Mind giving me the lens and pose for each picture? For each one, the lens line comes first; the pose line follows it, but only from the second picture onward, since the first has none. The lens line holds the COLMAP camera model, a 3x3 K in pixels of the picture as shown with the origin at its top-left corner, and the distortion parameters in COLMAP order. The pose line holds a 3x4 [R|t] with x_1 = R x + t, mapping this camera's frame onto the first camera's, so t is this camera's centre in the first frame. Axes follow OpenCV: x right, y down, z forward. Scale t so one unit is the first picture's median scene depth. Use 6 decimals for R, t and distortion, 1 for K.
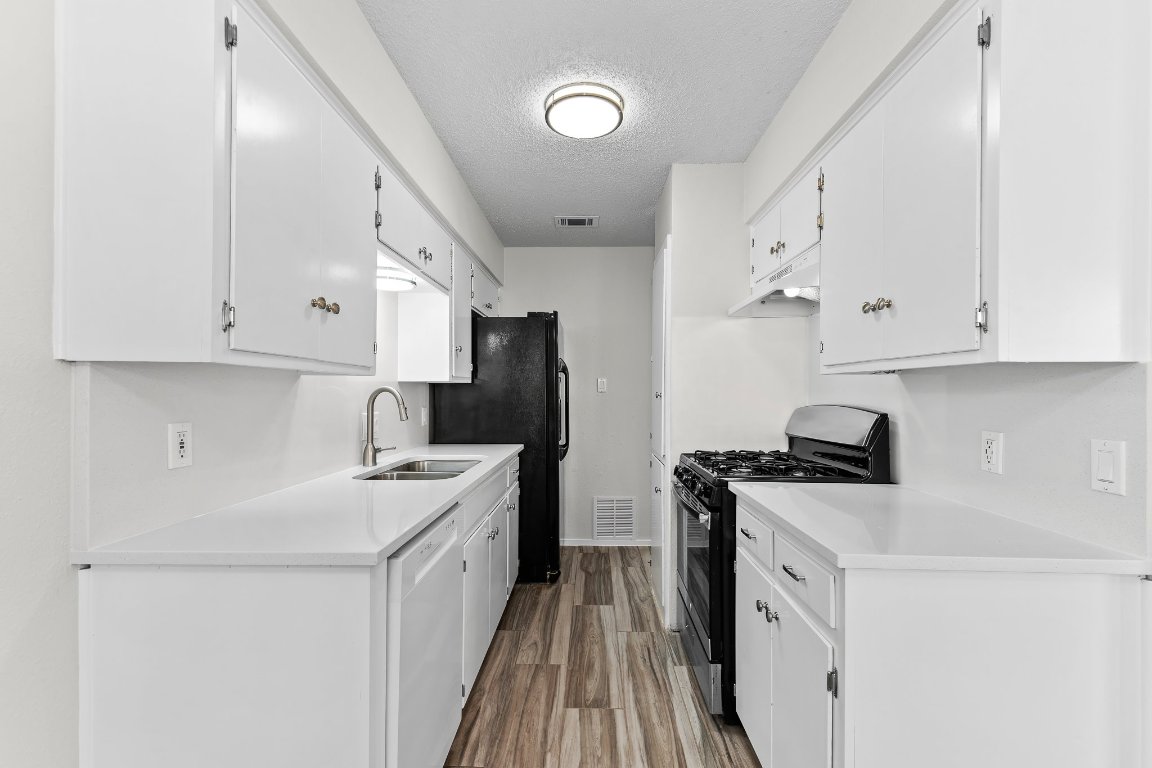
lens RADIAL K [[500.4, 0, 574.9], [0, 500.4, 387.3], [0, 0, 1]] dist [0.007598, -0.000829]
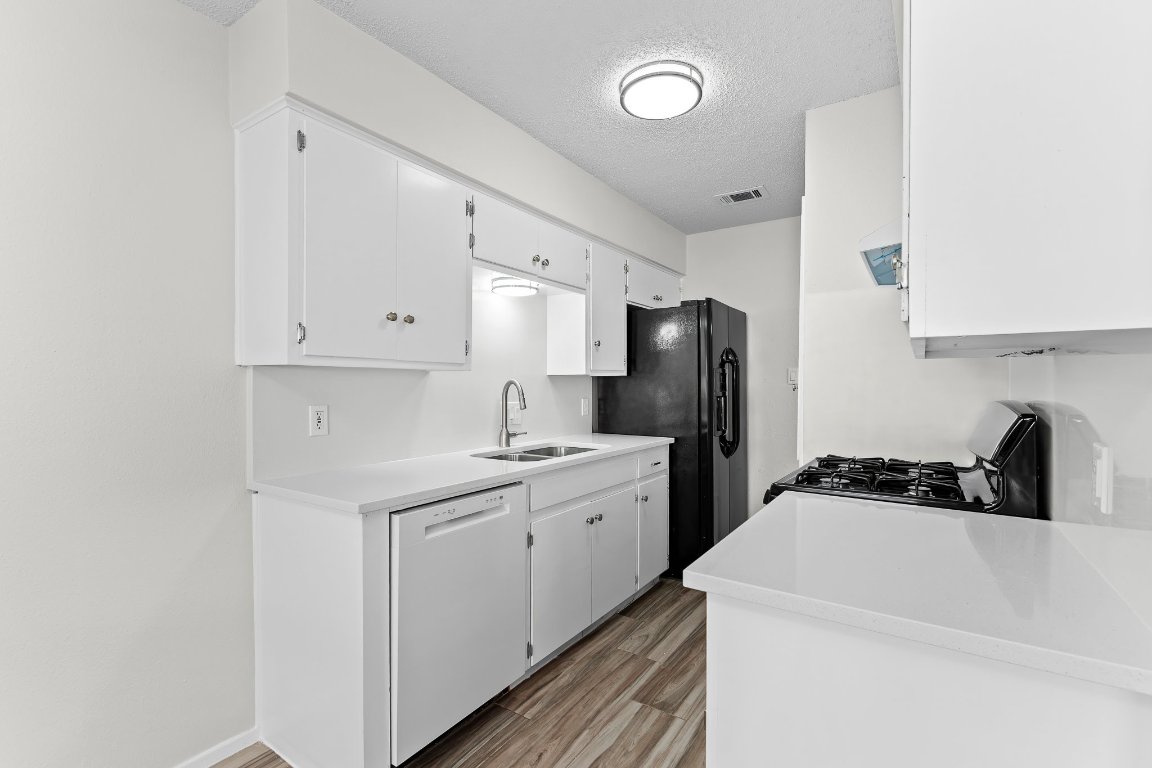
lens RADIAL K [[515.3, 0, 576.8], [0, 515.3, 387.5], [0, 0, 1]] dist [0.013938, -0.000194]
pose [[0.845623, 0.000808, -0.533781, 0.382444], [0.007010, 0.999896, 0.012617, 0.002429], [0.533735, -0.014411, 0.845529, 0.067130]]
